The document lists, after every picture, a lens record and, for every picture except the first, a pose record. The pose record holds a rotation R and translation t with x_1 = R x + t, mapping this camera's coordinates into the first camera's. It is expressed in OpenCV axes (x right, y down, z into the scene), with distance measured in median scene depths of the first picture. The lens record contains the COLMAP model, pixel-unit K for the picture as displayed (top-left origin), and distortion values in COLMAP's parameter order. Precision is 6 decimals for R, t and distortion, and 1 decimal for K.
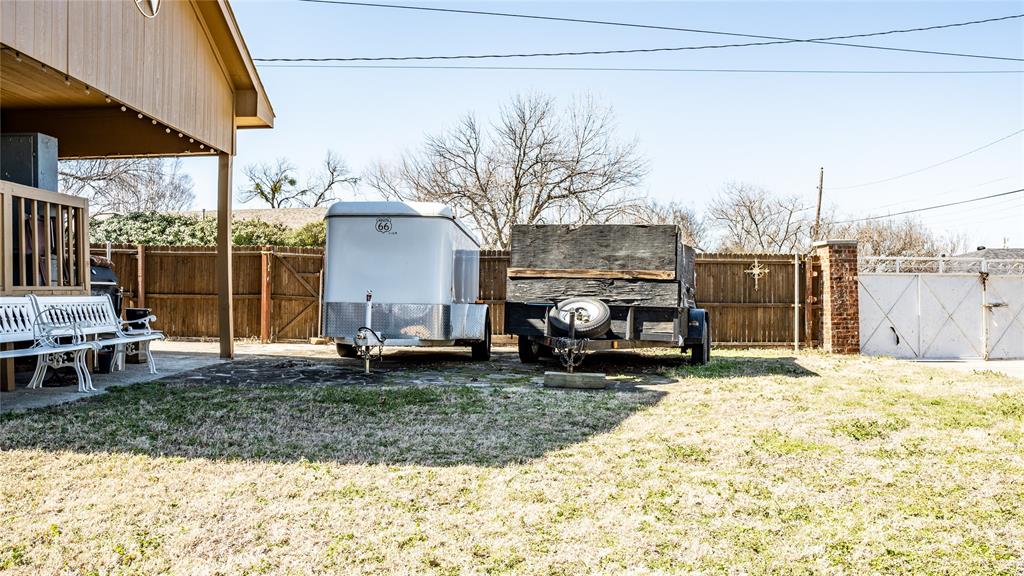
lens RADIAL K [[714.4, 0, 512.0], [0, 714.4, 288.0], [0, 0, 1]] dist [-0.124770, 0.084614]
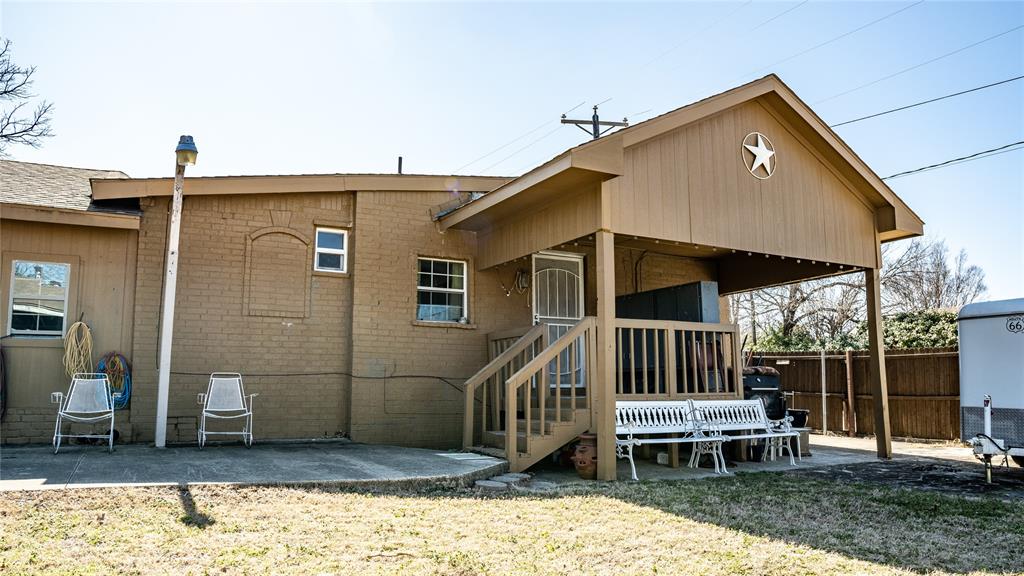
lens RADIAL K [[714.4, 0, 512.0], [0, 714.4, 288.0], [0, 0, 1]] dist [-0.124770, 0.084614]
pose [[0.467112, -0.121772, -0.875773, 0.297779], [0.000017, 0.990472, -0.137711, -0.011608], [0.884198, 0.064311, 0.462664, -0.004082]]
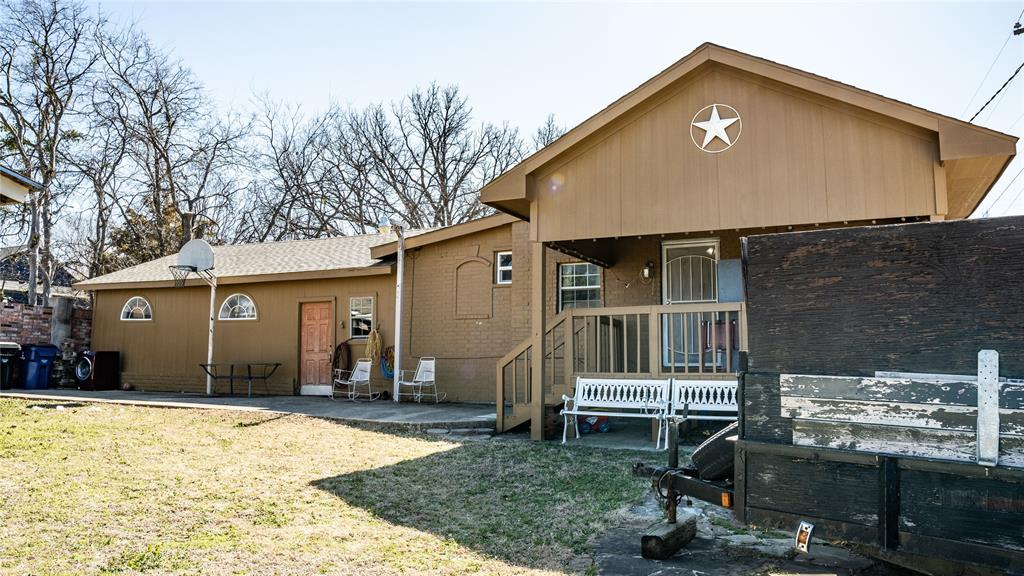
lens RADIAL K [[714.4, 0, 512.0], [0, 714.4, 288.0], [0, 0, 1]] dist [-0.124770, 0.084614]
pose [[-0.436955, -0.094786, -0.894475, 0.585305], [-0.002024, 0.994533, -0.104401, -0.017413], [0.899481, -0.043808, -0.434759, 0.960256]]
